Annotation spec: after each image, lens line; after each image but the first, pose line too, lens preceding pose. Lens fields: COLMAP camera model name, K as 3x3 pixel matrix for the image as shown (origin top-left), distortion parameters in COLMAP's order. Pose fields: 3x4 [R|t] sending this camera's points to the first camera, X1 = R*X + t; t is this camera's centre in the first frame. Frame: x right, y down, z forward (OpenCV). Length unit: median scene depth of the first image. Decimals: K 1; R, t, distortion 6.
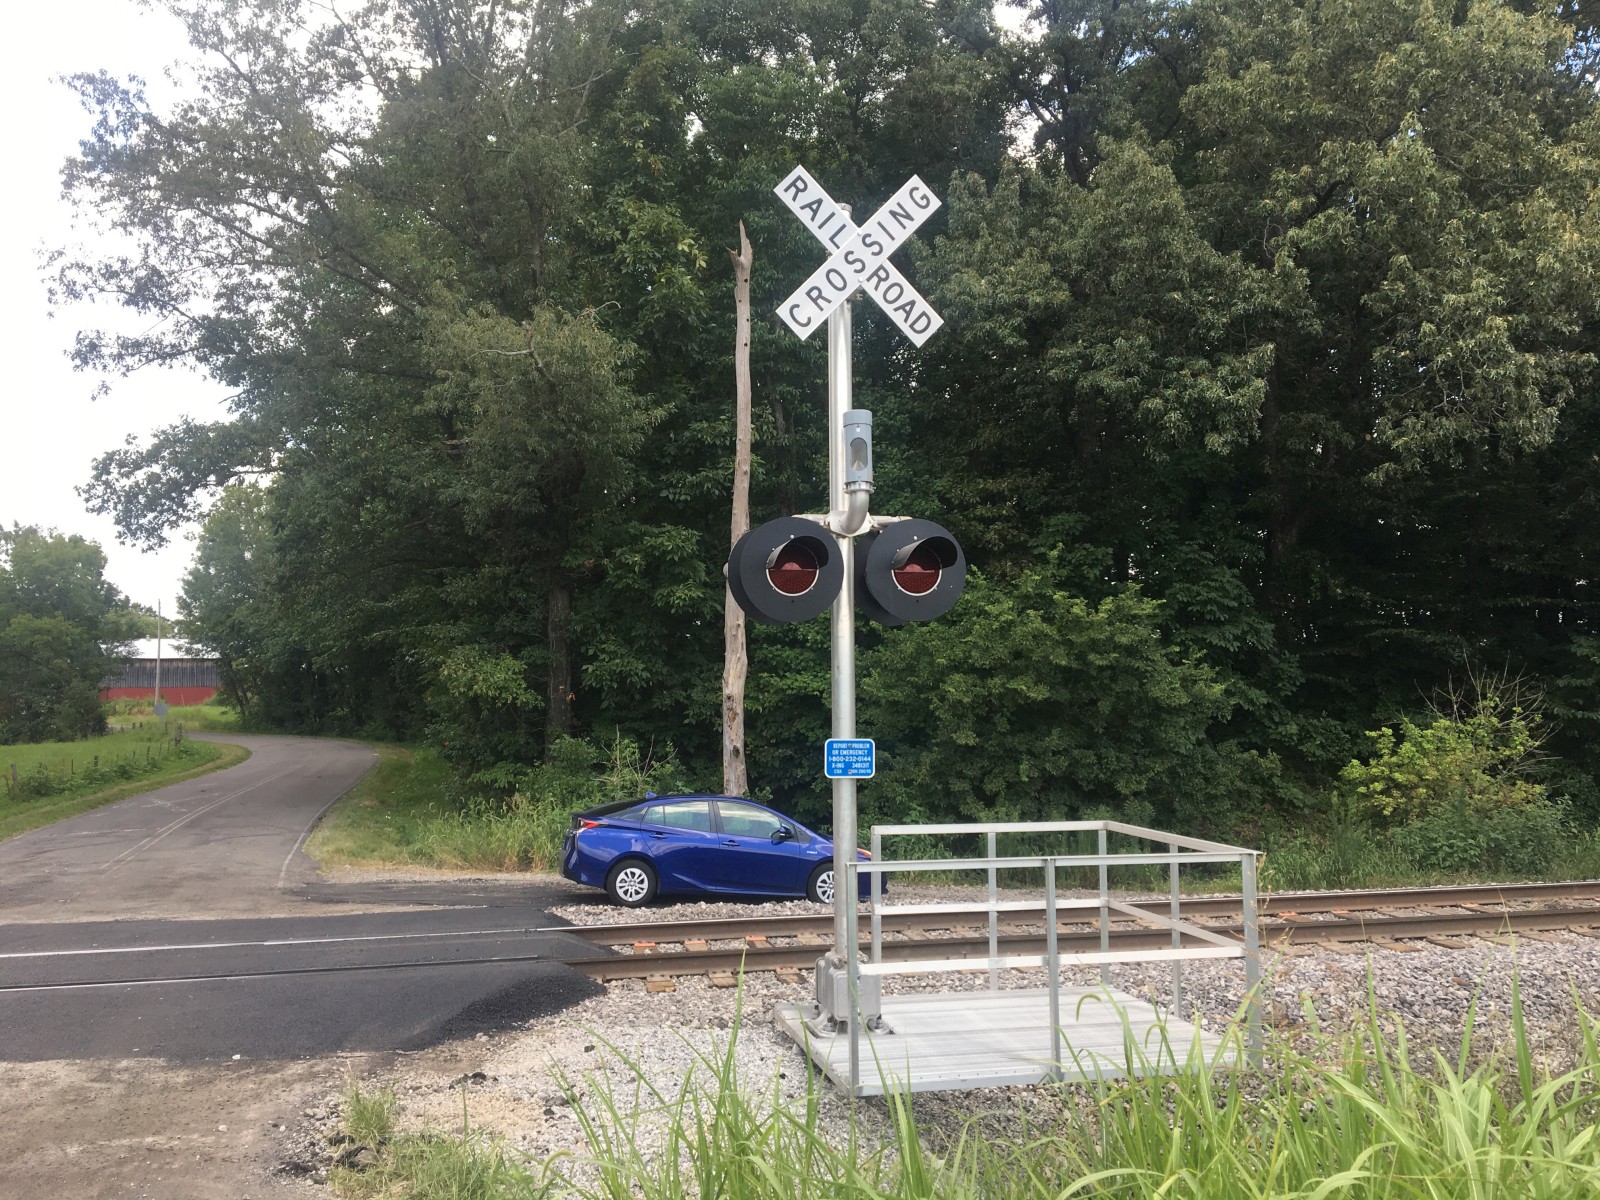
lens RADIAL K [[1356.8, 0, 780.2], [0, 1356.8, 595.4], [0, 0, 1]] dist [0.086070, -0.142076]
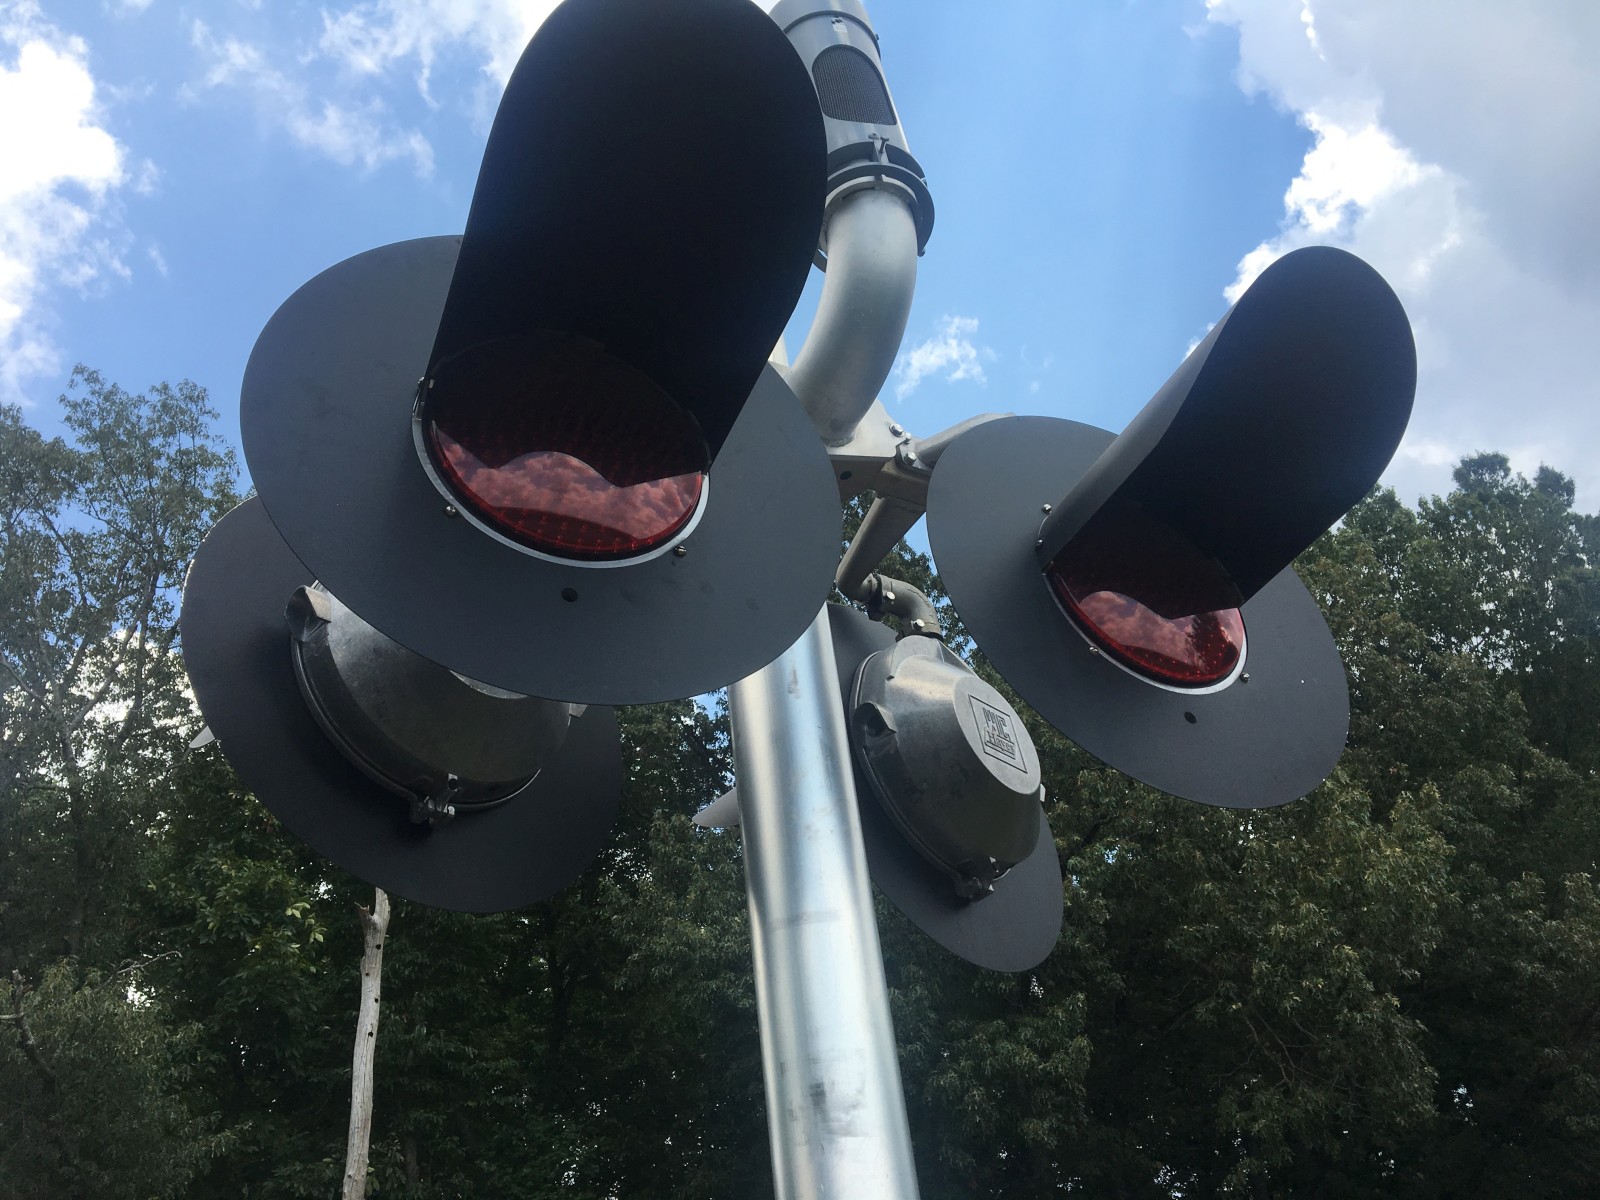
lens RADIAL K [[1365.5, 0, 781.5], [0, 1365.5, 598.3], [0, 0, 1]] dist [0.017837, -0.009145]
pose [[0.968877, 0.059554, 0.240271, -0.003378], [0.082219, 0.838104, -0.539278, 0.029348], [-0.233488, 0.542249, 0.807124, 0.269699]]
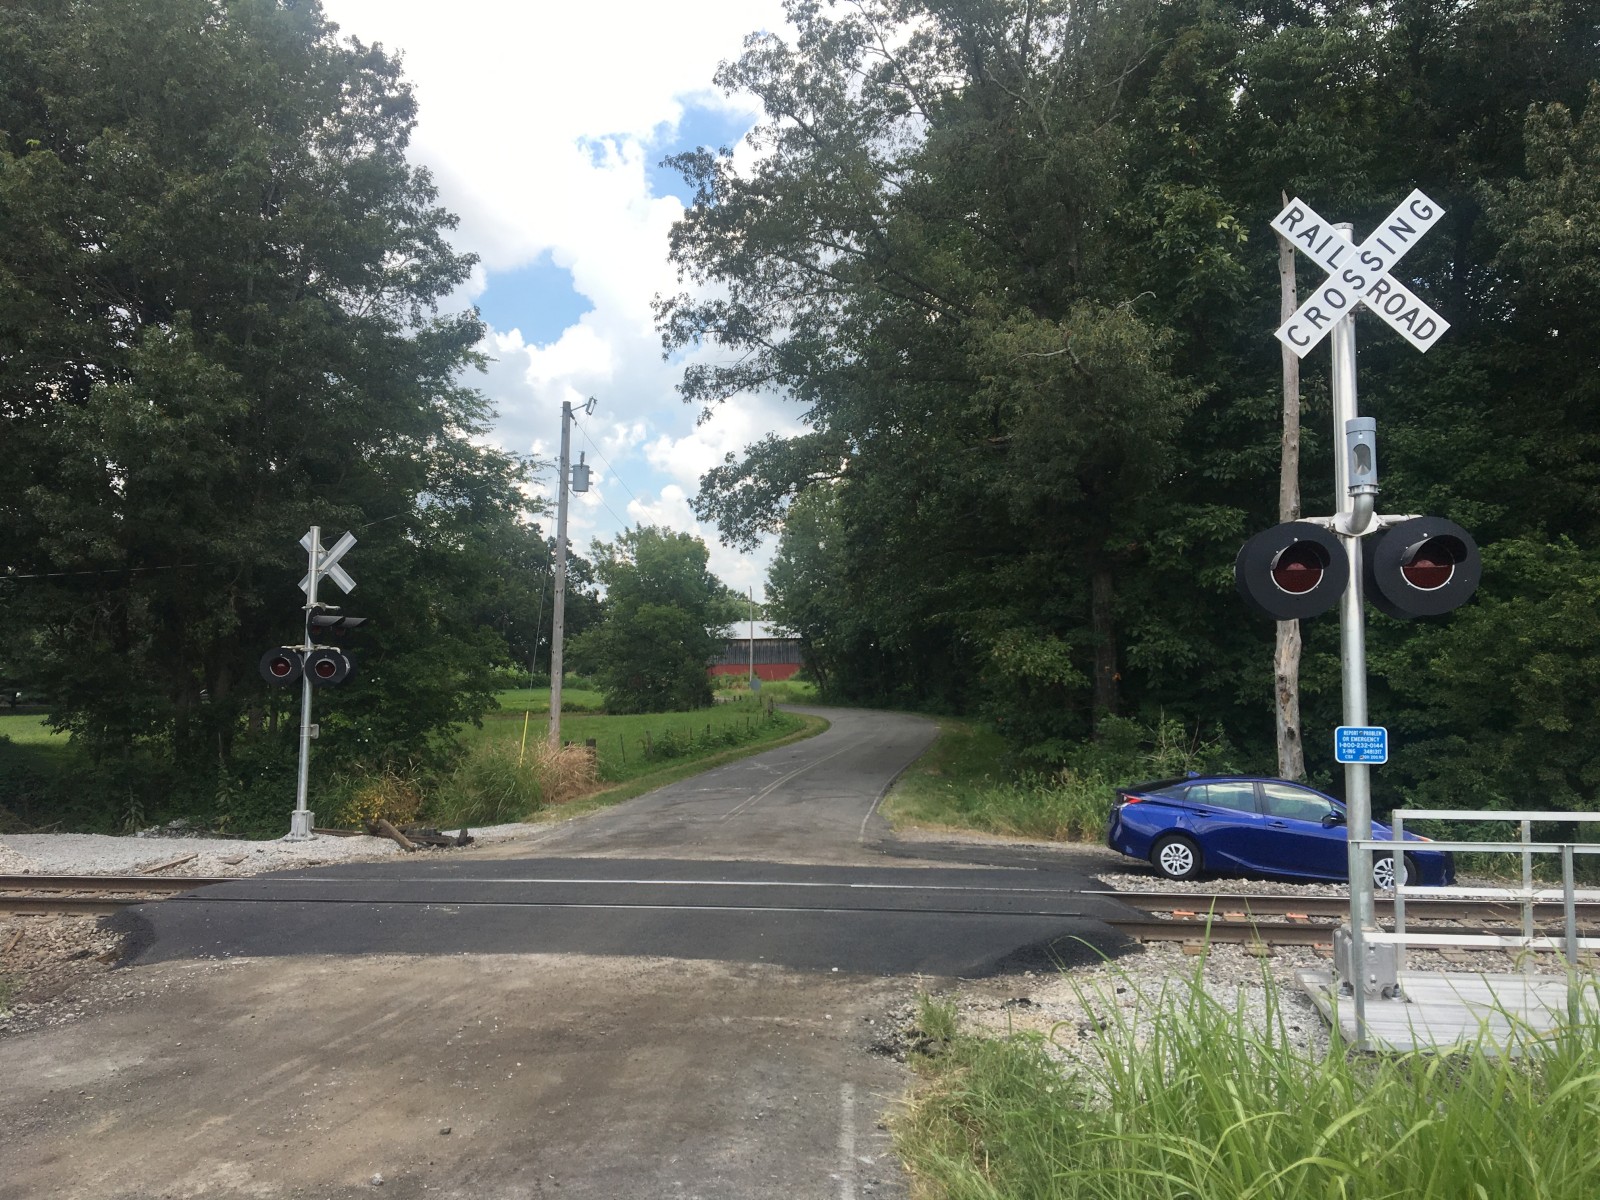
lens RADIAL K [[1350.5, 0, 776.7], [0, 1350.5, 600.7], [0, 0, 1]] dist [0.106372, -0.160258]
pose [[0.919116, -0.021913, -0.393377, 0.017967], [0.030408, 0.999419, 0.015374, -0.007613], [0.392811, -0.026092, 0.919249, -0.053666]]
